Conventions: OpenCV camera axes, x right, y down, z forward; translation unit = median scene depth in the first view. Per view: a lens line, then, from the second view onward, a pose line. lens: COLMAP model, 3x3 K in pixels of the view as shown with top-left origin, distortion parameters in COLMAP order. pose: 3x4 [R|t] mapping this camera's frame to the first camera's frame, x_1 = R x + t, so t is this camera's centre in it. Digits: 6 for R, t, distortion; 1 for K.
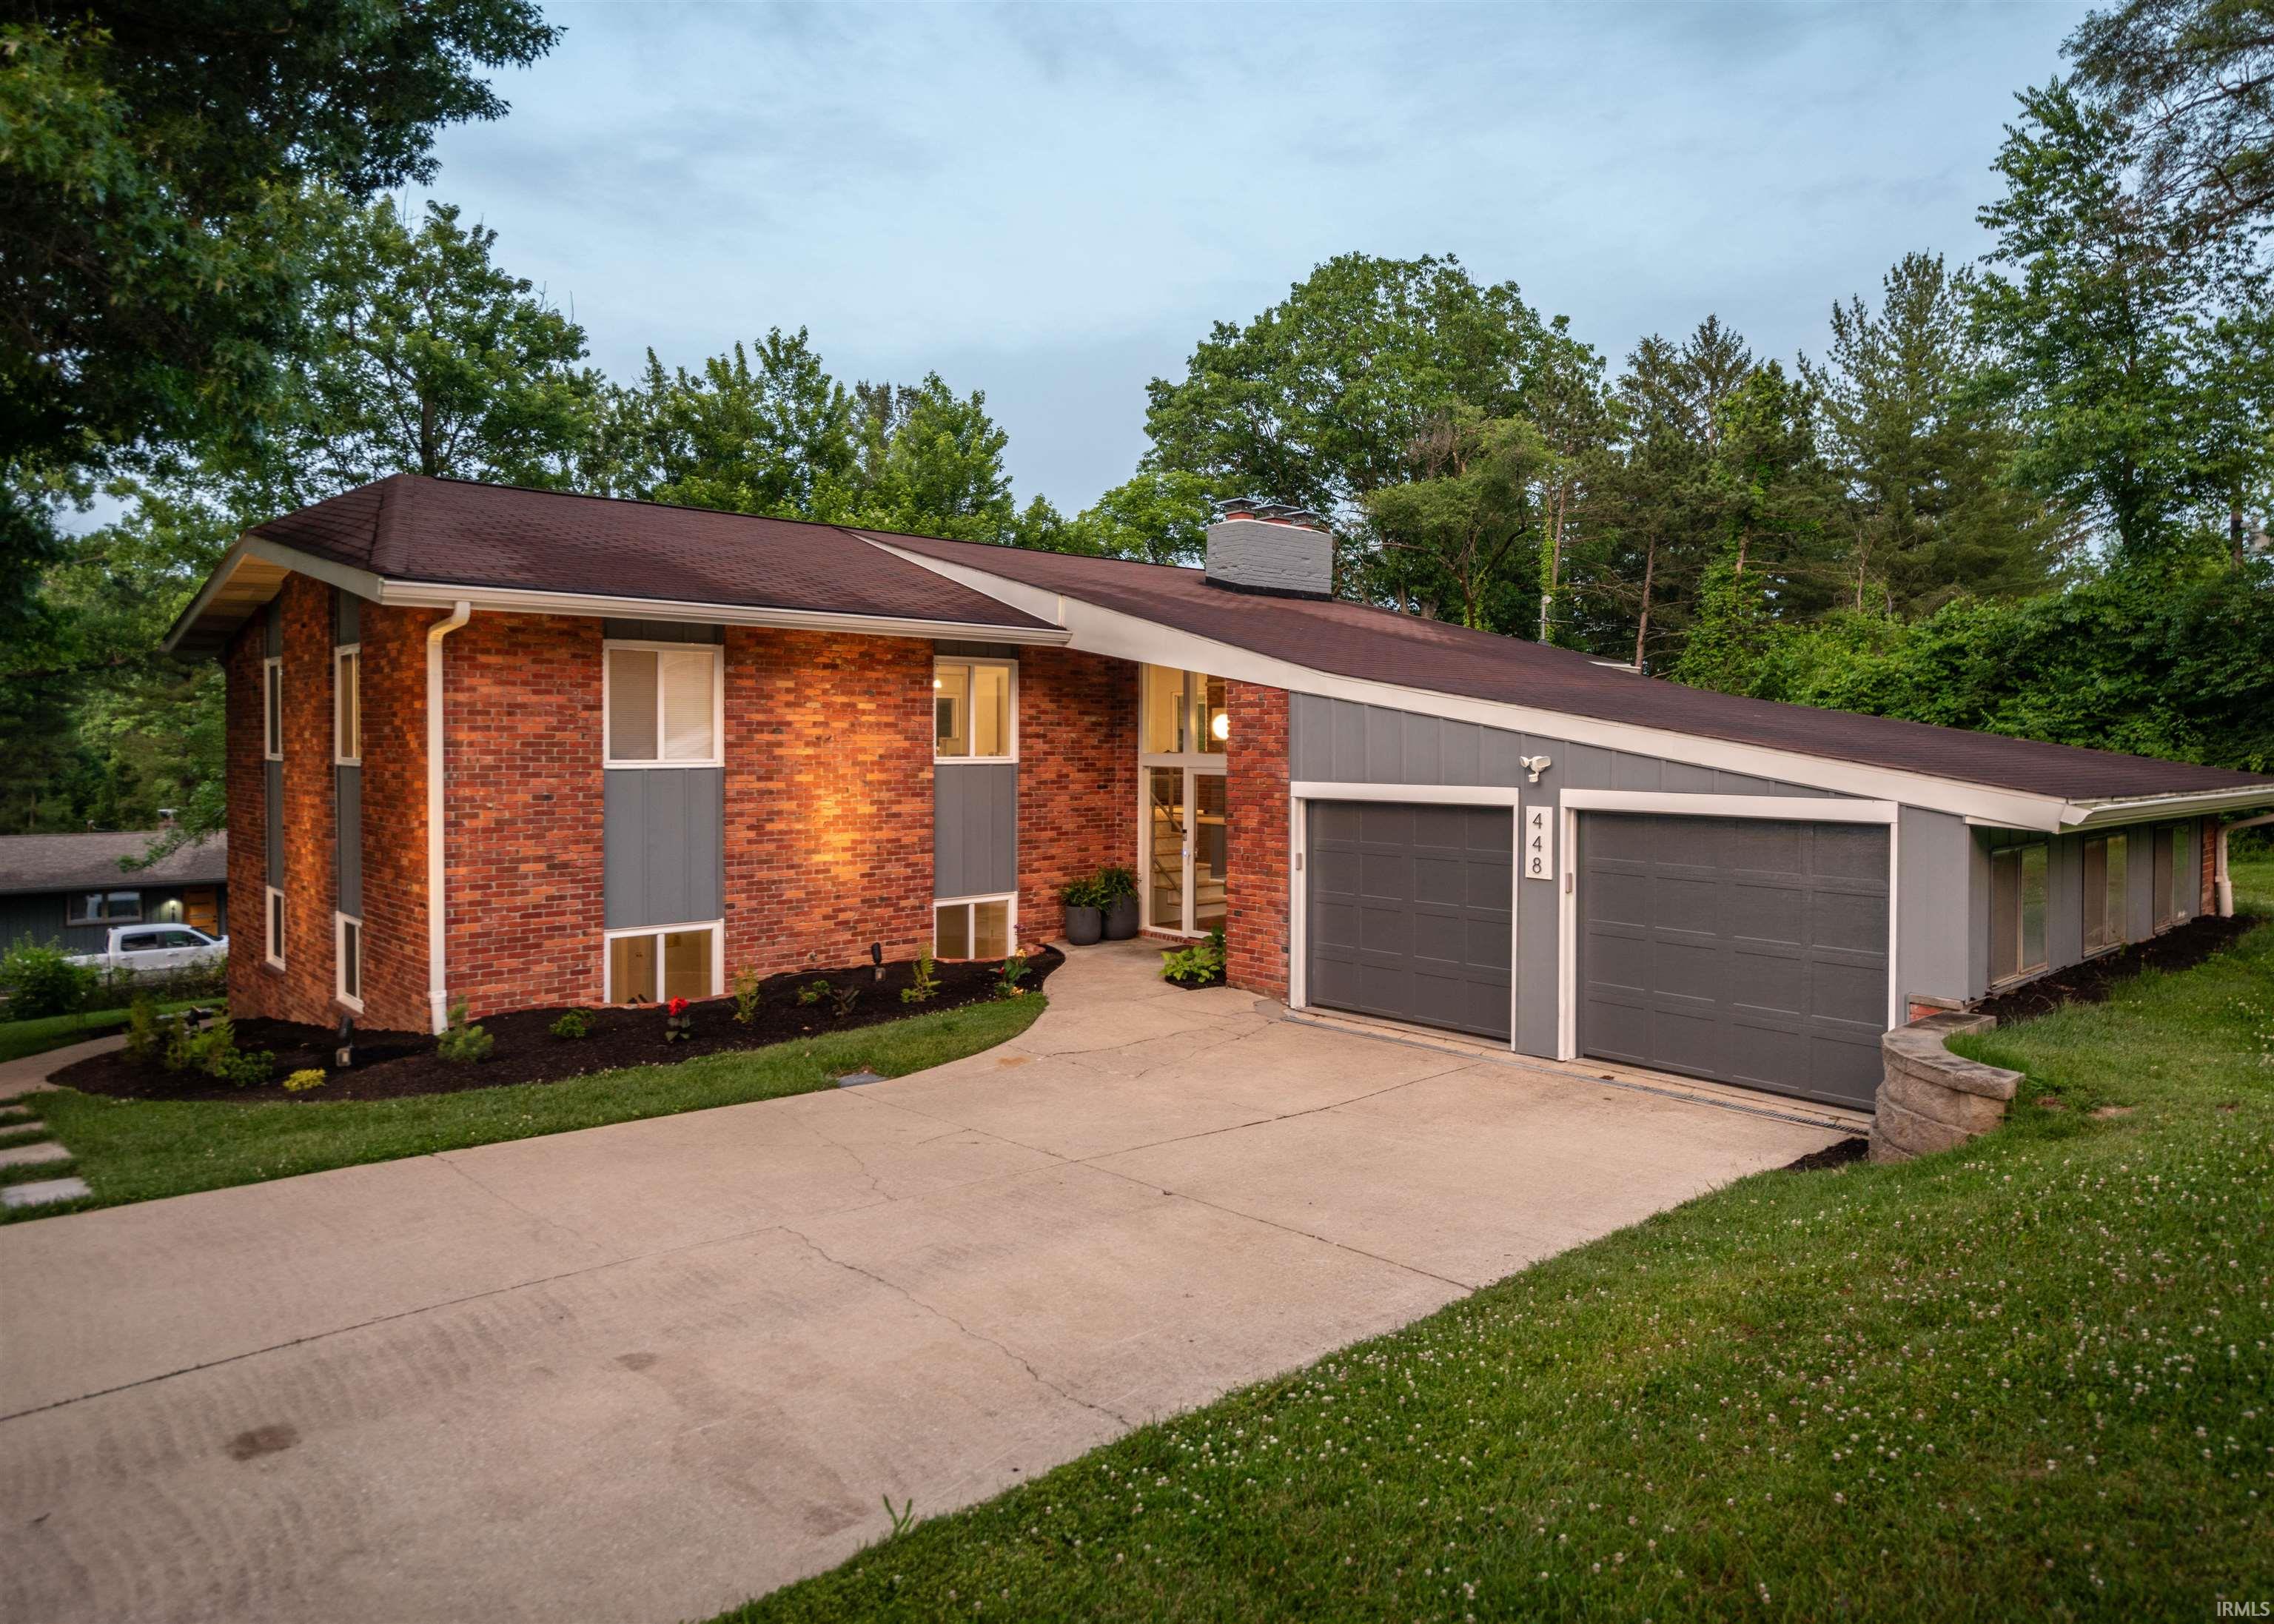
lens RADIAL K [[1330.3, 0, 1141.0], [0, 1330.3, 766.9], [0, 0, 1]] dist [0.035514, 0.000430]
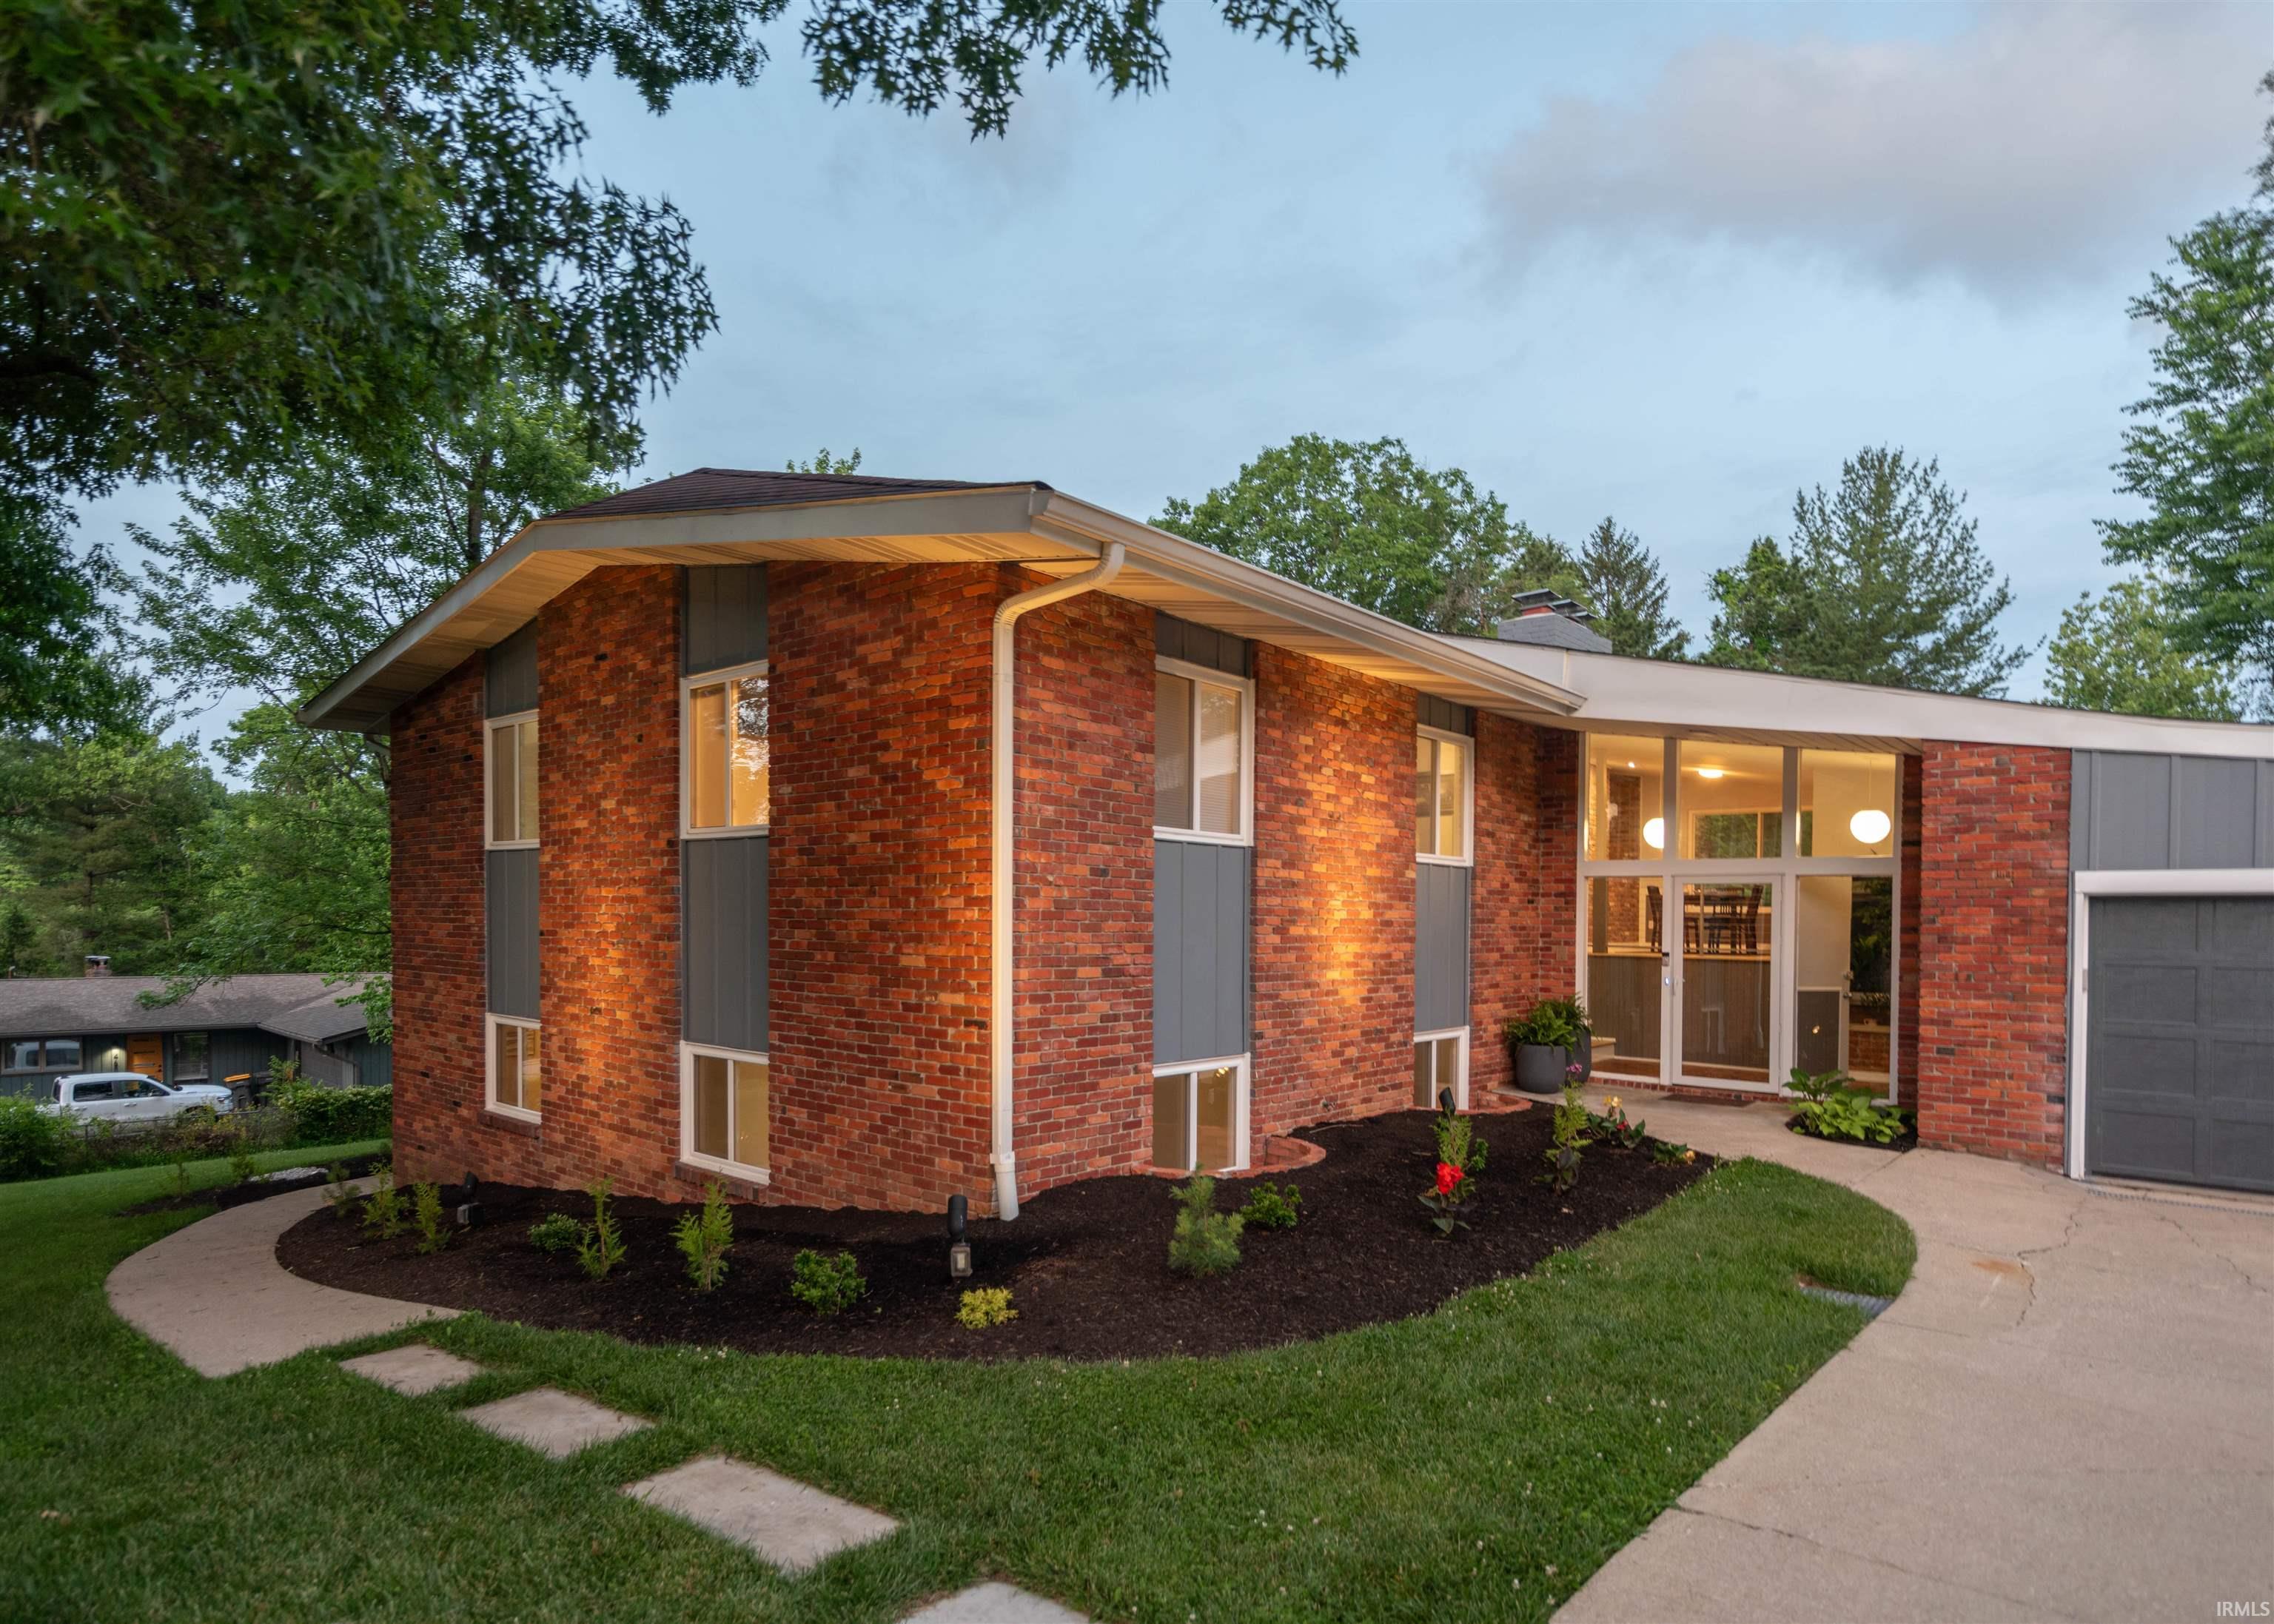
lens RADIAL K [[1243.7, 0, 1134.7], [0, 1243.7, 935.5], [0, 0, 1]] dist [0.046221, -0.032396]
pose [[0.996522, 0.012650, 0.082364, -0.411176], [-0.012809, 0.999917, 0.001411, 0.046506], [-0.082339, -0.002462, 0.996601, 0.307872]]
